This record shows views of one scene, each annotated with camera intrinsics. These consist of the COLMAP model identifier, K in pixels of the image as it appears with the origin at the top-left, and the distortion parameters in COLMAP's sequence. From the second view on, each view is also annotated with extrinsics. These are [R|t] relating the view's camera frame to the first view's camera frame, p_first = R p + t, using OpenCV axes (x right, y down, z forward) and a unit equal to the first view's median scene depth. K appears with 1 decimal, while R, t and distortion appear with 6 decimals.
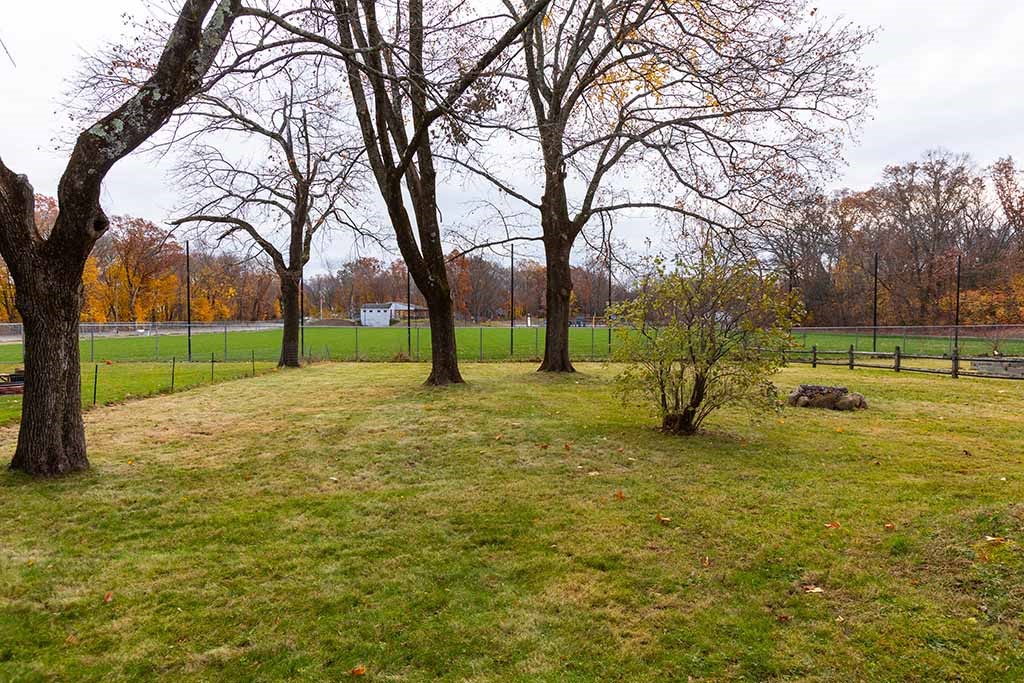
lens RADIAL K [[631.1, 0, 546.2], [0, 631.1, 341.1], [0, 0, 1]] dist [0.002096, 0.003330]
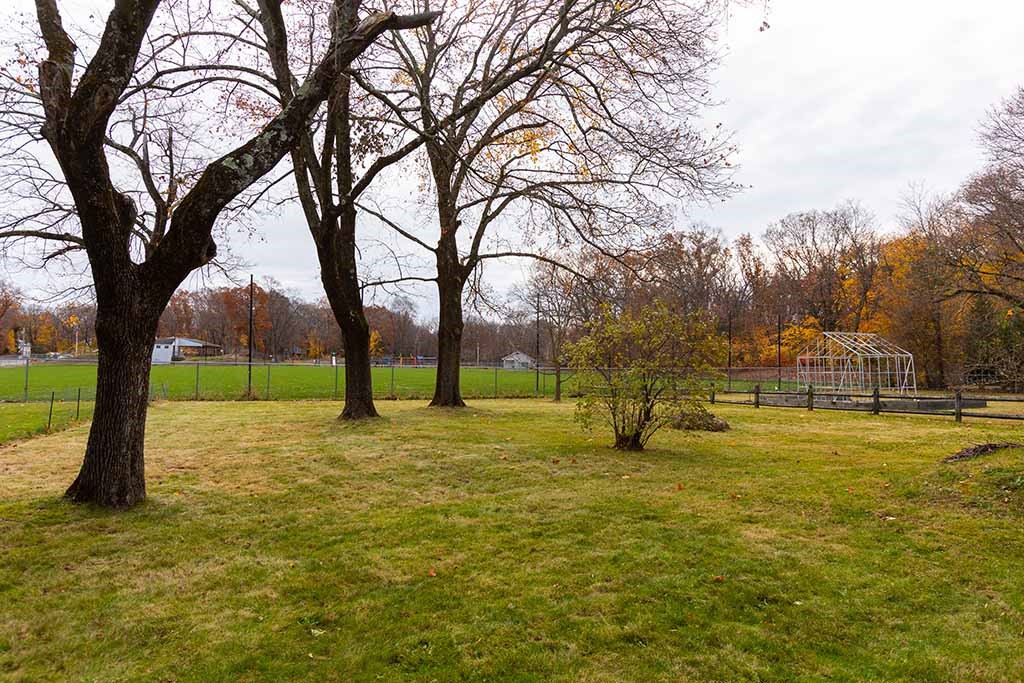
lens RADIAL K [[631.1, 0, 546.2], [0, 631.1, 341.1], [0, 0, 1]] dist [0.002096, 0.003330]
pose [[0.939394, 0.023233, 0.342051, -0.187883], [-0.000427, 0.997780, -0.066598, 0.009757], [-0.342839, 0.062416, 0.937318, -0.045800]]
